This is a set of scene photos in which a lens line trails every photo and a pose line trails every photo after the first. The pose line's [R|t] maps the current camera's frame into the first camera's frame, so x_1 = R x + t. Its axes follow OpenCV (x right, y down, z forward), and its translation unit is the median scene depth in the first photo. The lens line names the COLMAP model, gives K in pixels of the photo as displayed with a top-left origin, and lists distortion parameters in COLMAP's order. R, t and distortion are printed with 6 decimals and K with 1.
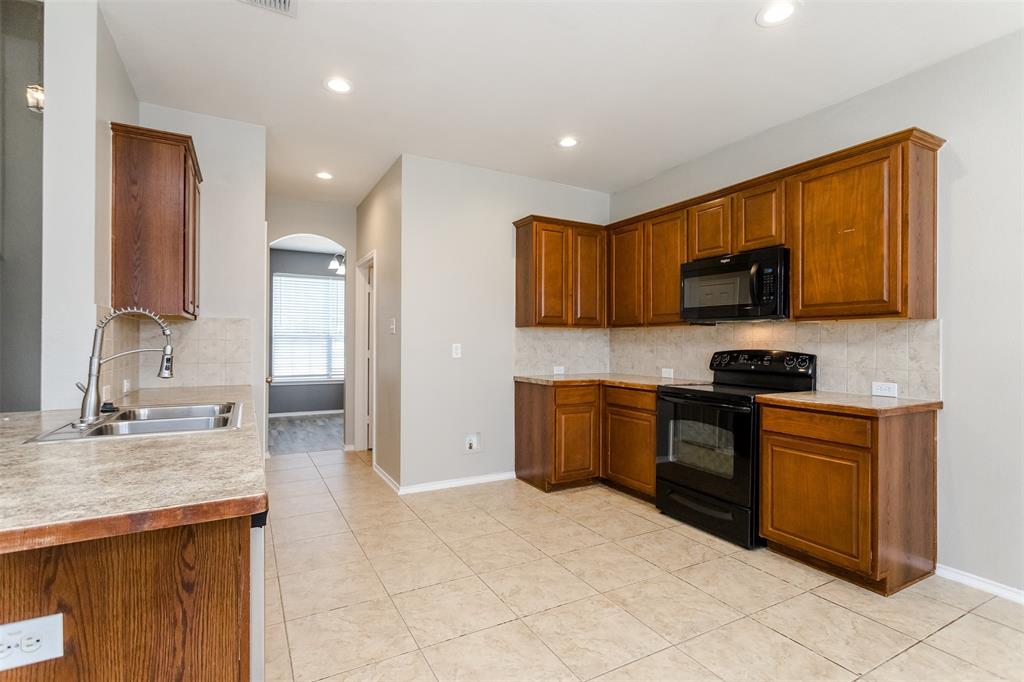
lens RADIAL K [[489.6, 0, 509.5], [0, 489.6, 341.6], [0, 0, 1]] dist [-0.001954, 0.003762]
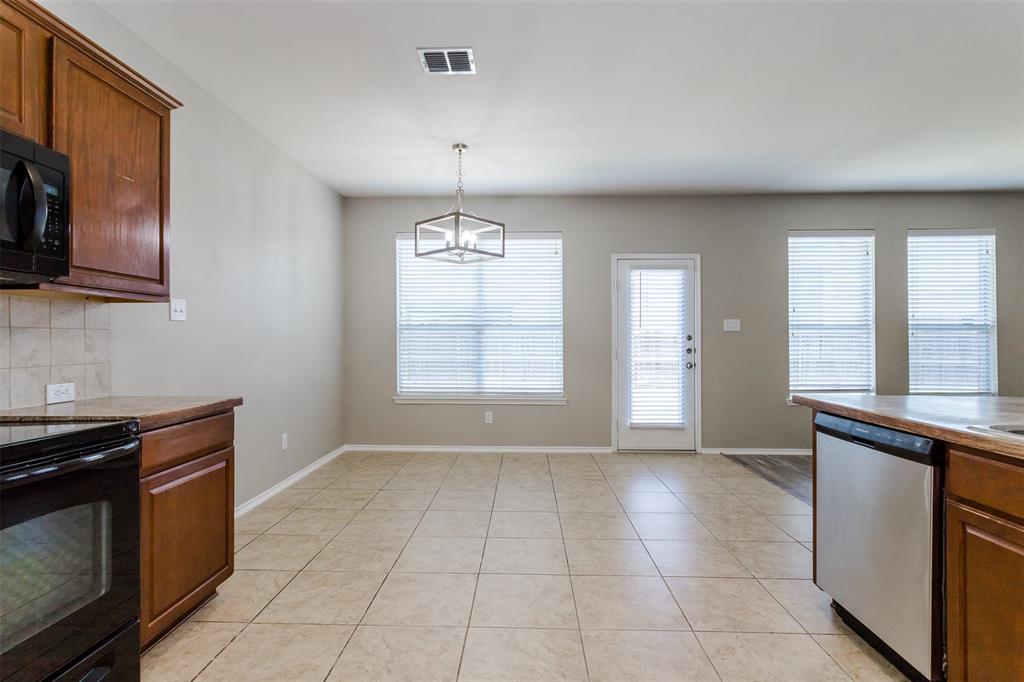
lens RADIAL K [[489.6, 0, 503.0], [0, 489.6, 338.7], [0, 0, 1]] dist [-0.001954, 0.003762]
pose [[-0.857667, -0.001356, 0.514204, -0.150467], [-0.004188, 0.999982, -0.004349, 0.014847], [-0.514189, -0.005884, -0.857657, 1.116578]]
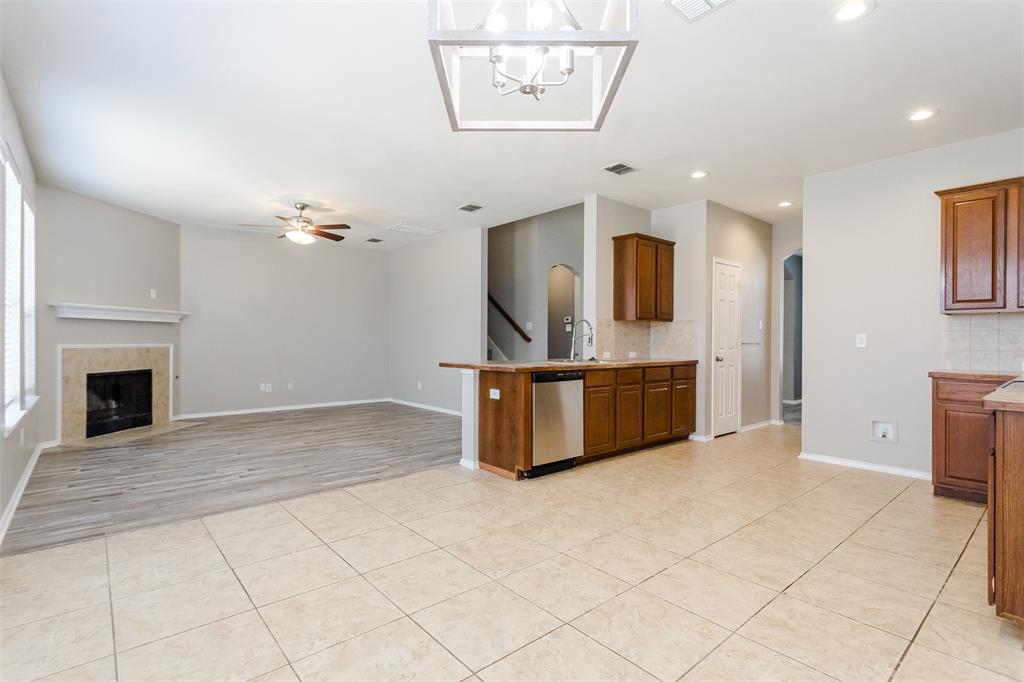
lens RADIAL K [[489.6, 0, 505.2], [0, 489.6, 337.9], [0, 0, 1]] dist [-0.001954, 0.003762]
pose [[0.208518, -0.006169, -0.977999, 0.980910], [-0.004237, 0.999965, -0.007211, 0.030259], [0.978009, 0.005647, 0.208484, 0.031860]]
